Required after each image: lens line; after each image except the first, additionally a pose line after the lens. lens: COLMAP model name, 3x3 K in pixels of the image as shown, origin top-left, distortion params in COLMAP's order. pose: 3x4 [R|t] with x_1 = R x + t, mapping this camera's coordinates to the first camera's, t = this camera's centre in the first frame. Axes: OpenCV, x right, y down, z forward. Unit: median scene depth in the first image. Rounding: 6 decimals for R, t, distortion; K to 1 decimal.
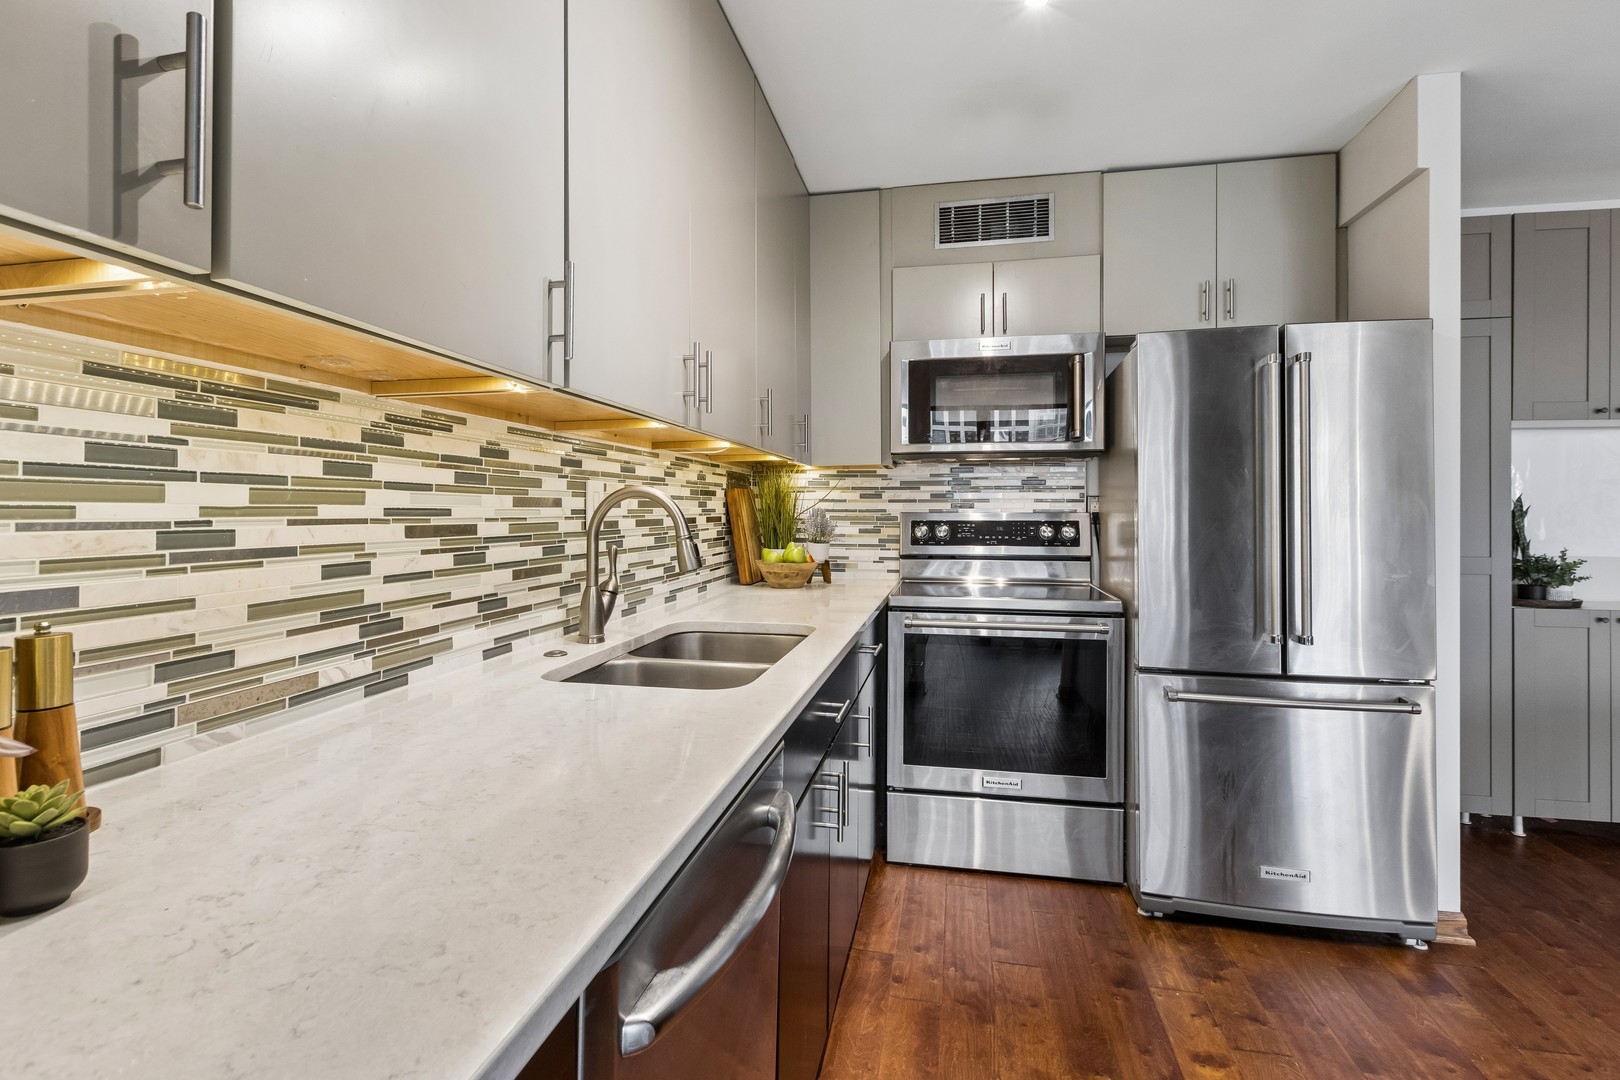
lens RADIAL K [[742.5, 0, 796.6], [0, 742.5, 504.9], [0, 0, 1]] dist [0.006292, -0.003851]
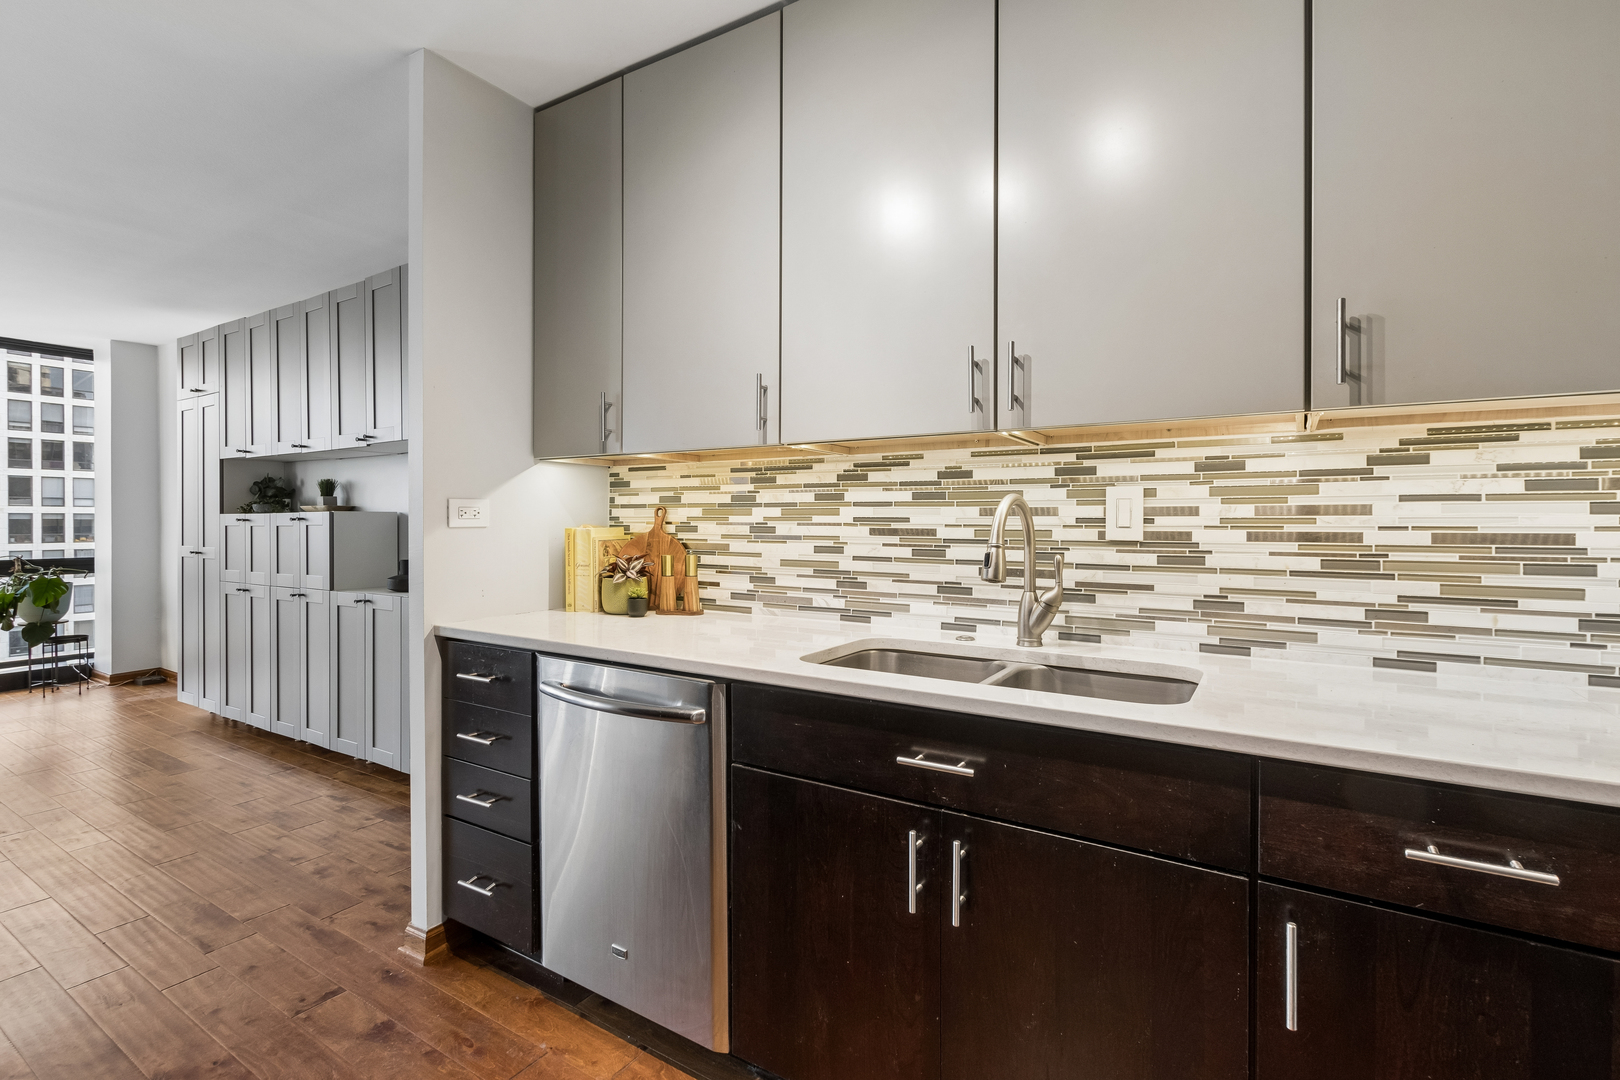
lens RADIAL K [[742.5, 0, 814.0], [0, 742.5, 523.2], [0, 0, 1]] dist [0.006292, -0.003851]
pose [[-0.339246, 0.001997, -0.940696, 0.867446], [0.003955, 0.999992, 0.000697, 0.012863], [0.940690, -0.003484, -0.339251, 1.163714]]
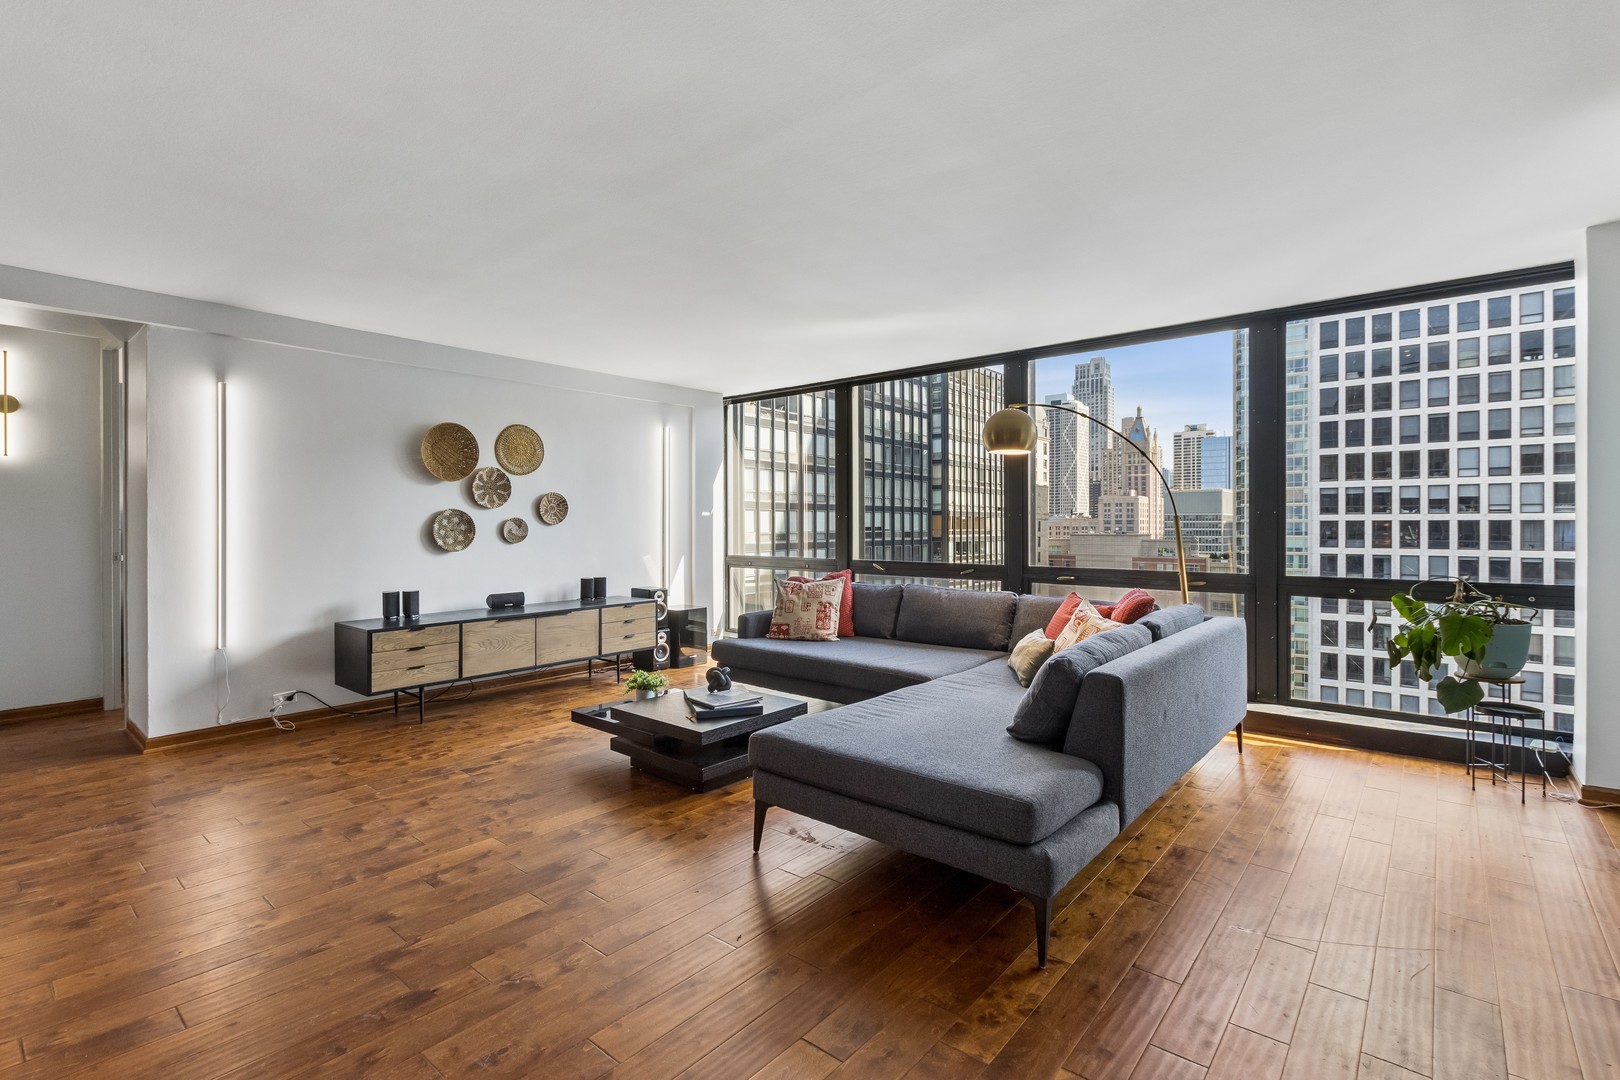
lens RADIAL K [[742.5, 0, 807.8], [0, 742.5, 535.0], [0, 0, 1]] dist [0.006292, -0.003851]
pose [[-0.883989, -0.011079, 0.467376, -0.327873], [-0.006914, 0.999920, 0.010624, -0.007365], [-0.467456, 0.006160, -0.883995, -0.221753]]
